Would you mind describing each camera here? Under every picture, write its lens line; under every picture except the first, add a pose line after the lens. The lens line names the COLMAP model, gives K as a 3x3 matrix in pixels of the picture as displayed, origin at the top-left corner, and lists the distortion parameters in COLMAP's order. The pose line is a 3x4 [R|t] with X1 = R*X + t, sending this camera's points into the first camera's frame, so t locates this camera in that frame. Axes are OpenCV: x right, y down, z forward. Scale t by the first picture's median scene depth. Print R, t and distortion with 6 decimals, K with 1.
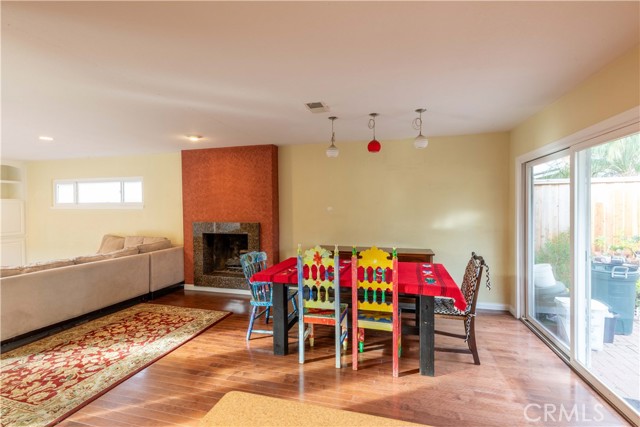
lens RADIAL K [[304.9, 0, 312.5], [0, 304.9, 212.3], [0, 0, 1]] dist [0.004442, -0.000587]
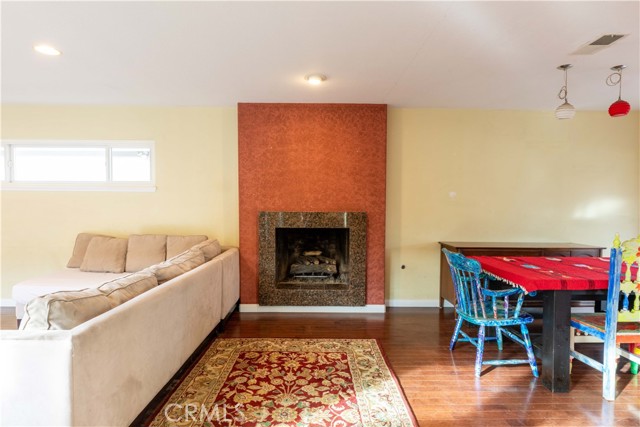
lens RADIAL K [[351.0, 0, 313.8], [0, 351.0, 216.7], [0, 0, 1]] dist [0.003436, -0.000456]
pose [[0.957575, 0.000390, 0.288183, -0.715229], [-0.005261, 0.999856, 0.016130, 0.043432], [-0.288135, -0.016962, 0.957439, 0.320868]]
